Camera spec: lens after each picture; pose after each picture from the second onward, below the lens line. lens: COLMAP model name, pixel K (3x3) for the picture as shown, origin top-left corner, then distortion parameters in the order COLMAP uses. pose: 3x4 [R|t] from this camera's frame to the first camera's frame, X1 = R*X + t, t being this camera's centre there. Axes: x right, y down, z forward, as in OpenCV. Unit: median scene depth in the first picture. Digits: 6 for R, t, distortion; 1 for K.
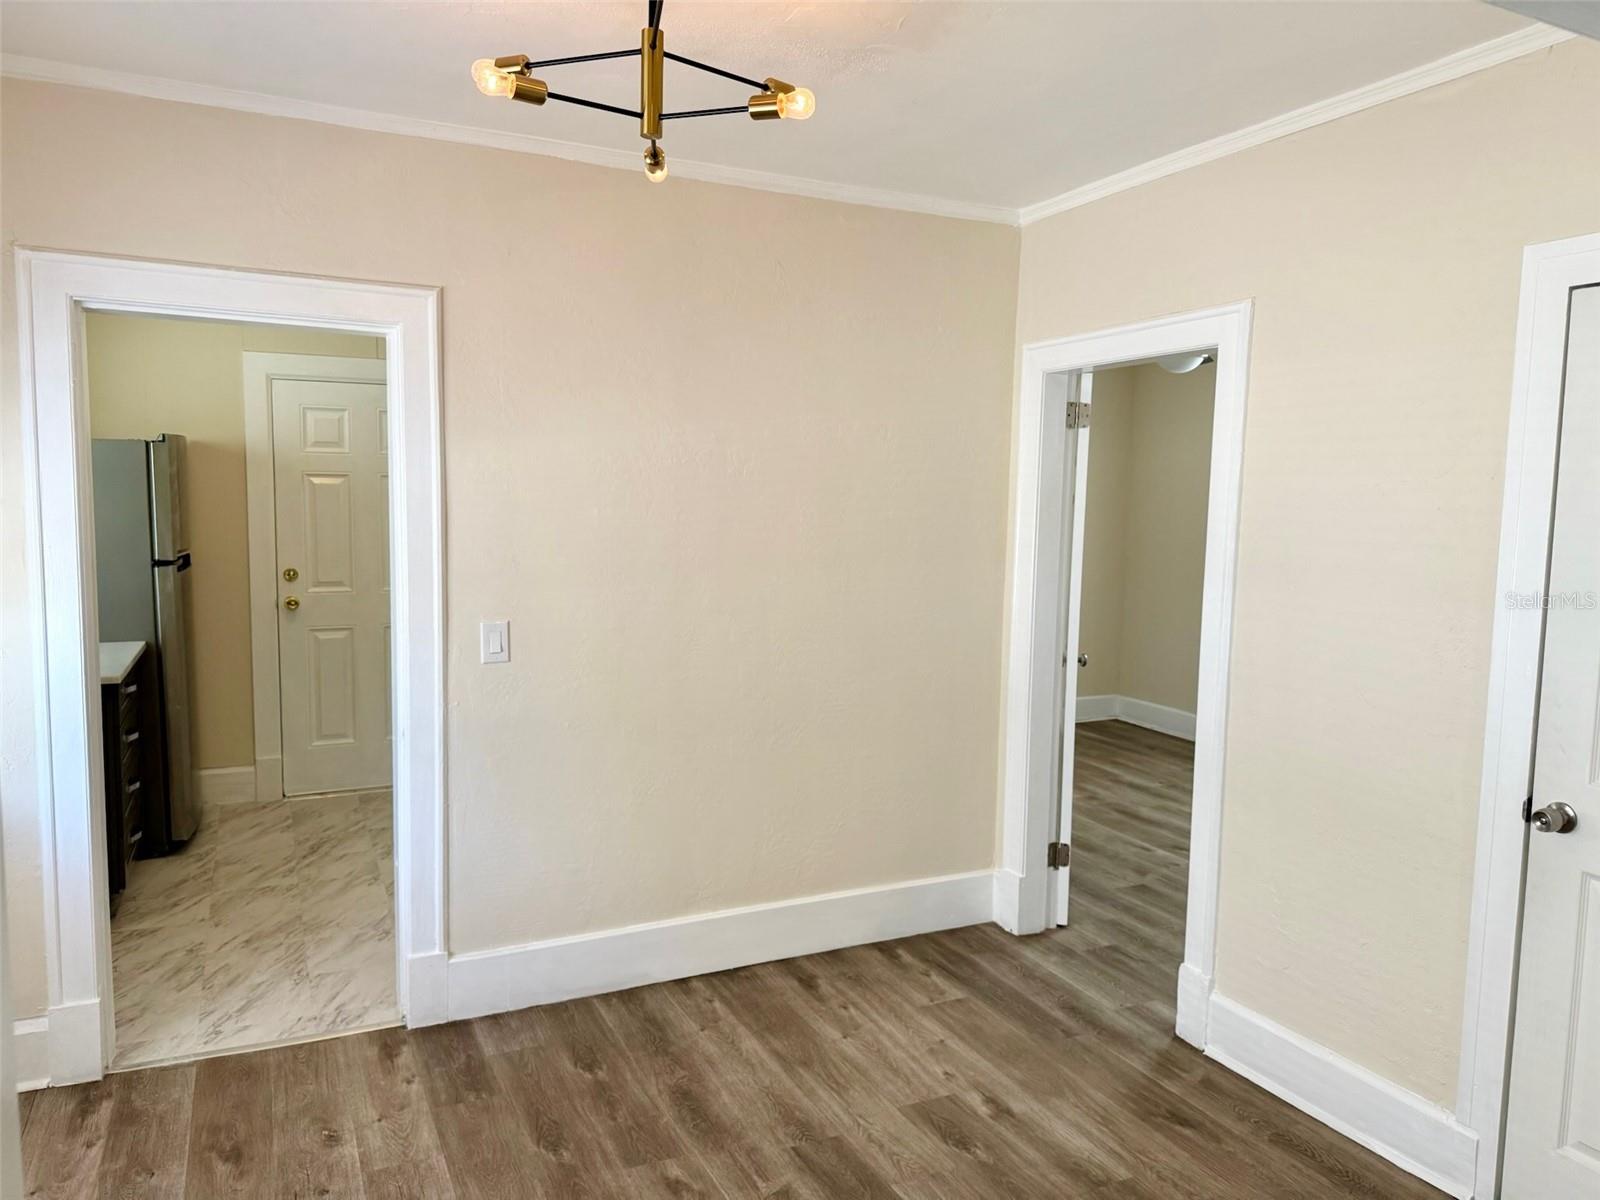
lens RADIAL K [[1133.2, 0, 803.7], [0, 1133.2, 601.8], [0, 0, 1]] dist [0.011186, 0.002987]
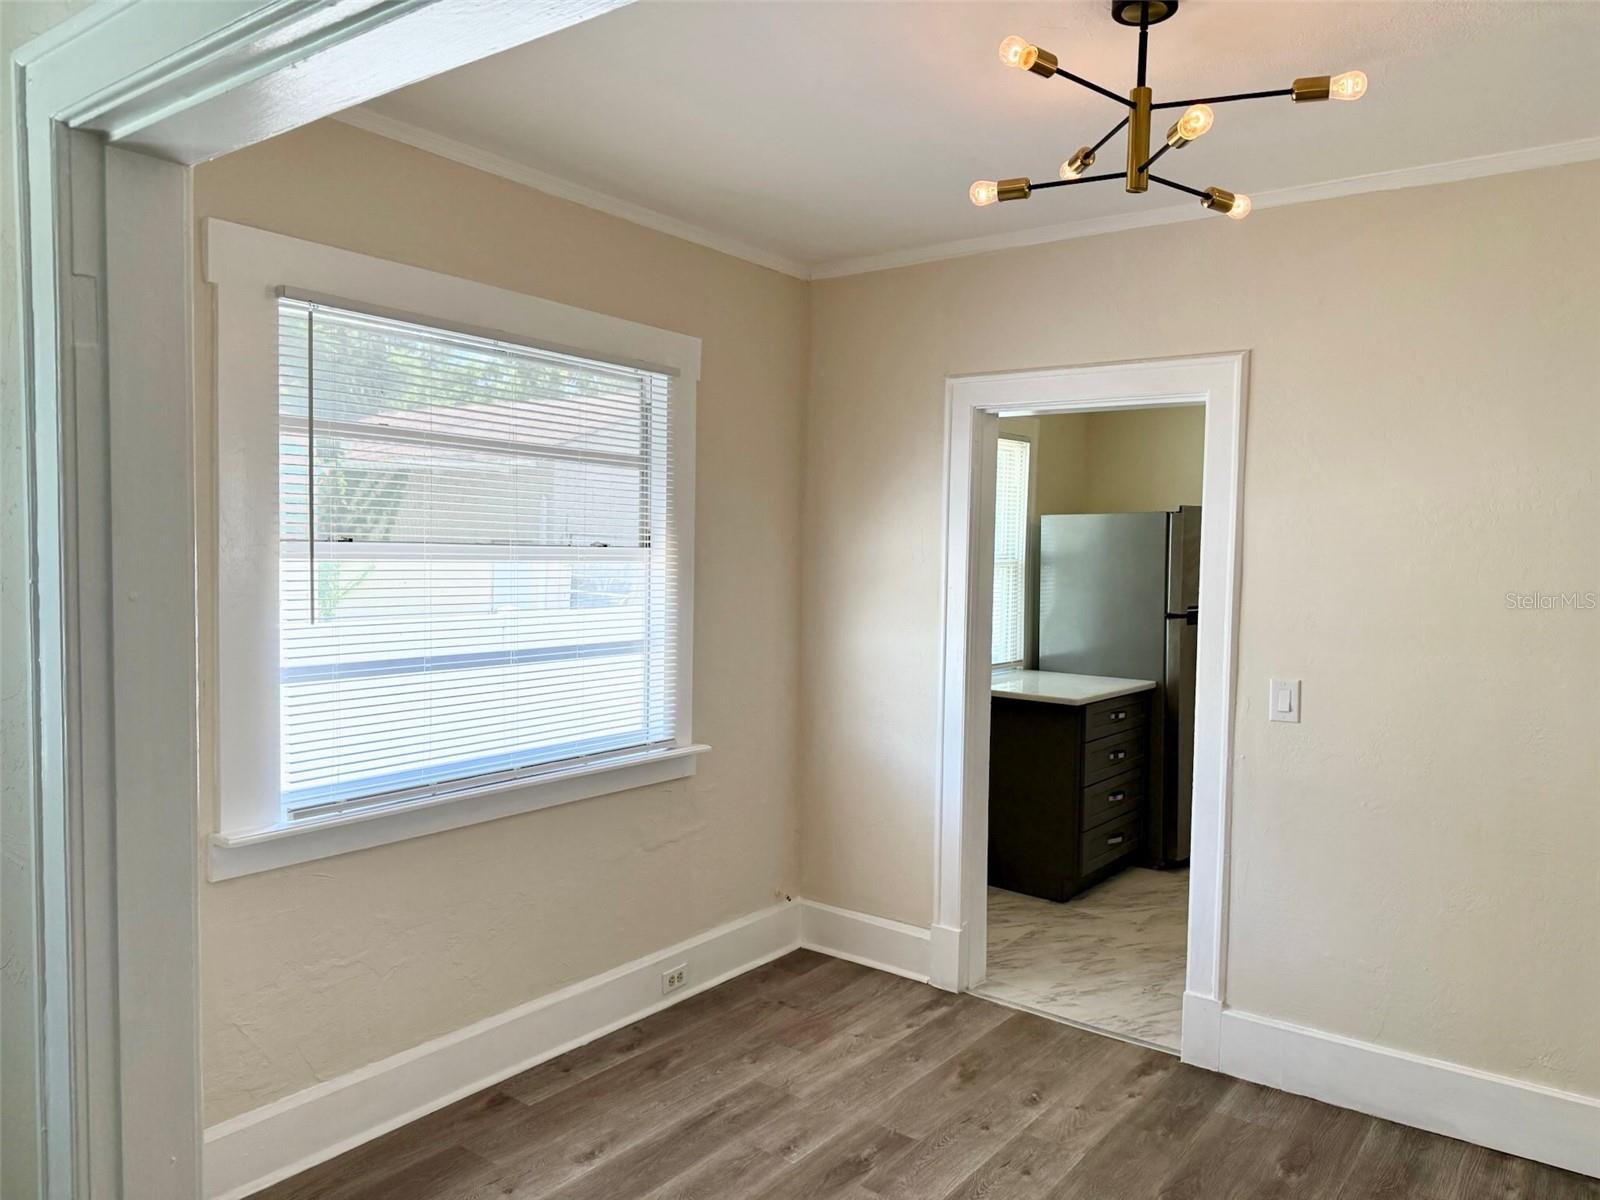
lens RADIAL K [[1133.2, 0, 802.8], [0, 1133.2, 602.1], [0, 0, 1]] dist [0.011186, 0.002987]
pose [[0.470839, 0.032332, -0.881626, 0.396207], [-0.091859, 0.995693, -0.012543, 0.001621], [0.877424, 0.086891, 0.471781, 0.169010]]
